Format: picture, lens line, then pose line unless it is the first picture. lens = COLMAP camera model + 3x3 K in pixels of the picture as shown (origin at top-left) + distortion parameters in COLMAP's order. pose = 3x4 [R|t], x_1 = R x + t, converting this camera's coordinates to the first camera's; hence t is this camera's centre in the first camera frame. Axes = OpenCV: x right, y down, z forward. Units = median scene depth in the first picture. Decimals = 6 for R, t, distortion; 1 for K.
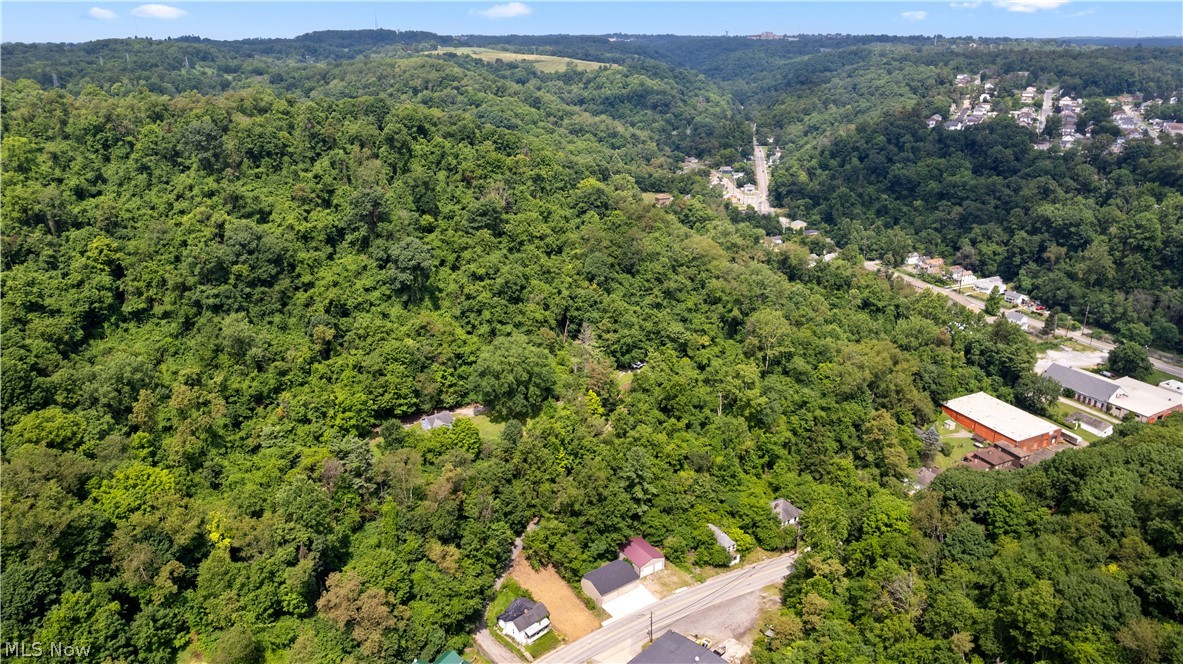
lens RADIAL K [[792.9, 0, 592.1], [0, 792.9, 333.8], [0, 0, 1]] dist [-0.037899, 0.002425]
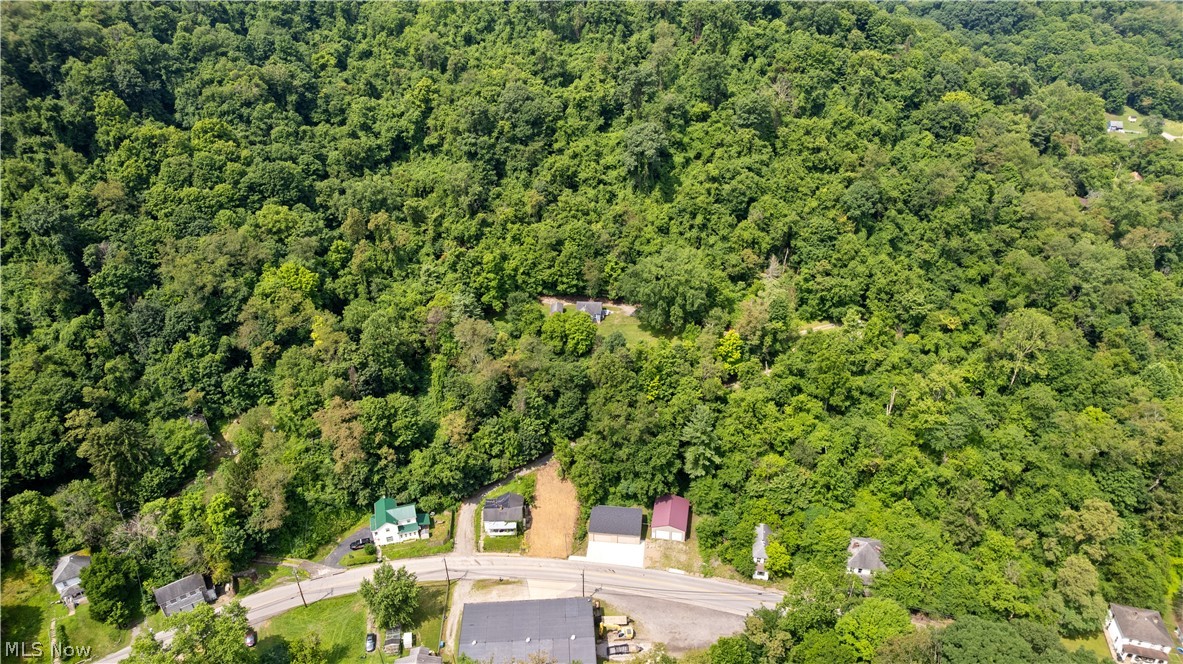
lens RADIAL K [[747.5, 0, 589.4], [0, 747.5, 335.3], [0, 0, 1]] dist [-0.056041, 0.037748]
pose [[0.736746, 0.336082, -0.586732, 0.371320], [-0.228350, 0.940416, 0.251939, -0.097218], [0.636444, -0.051635, 0.769592, 0.253455]]
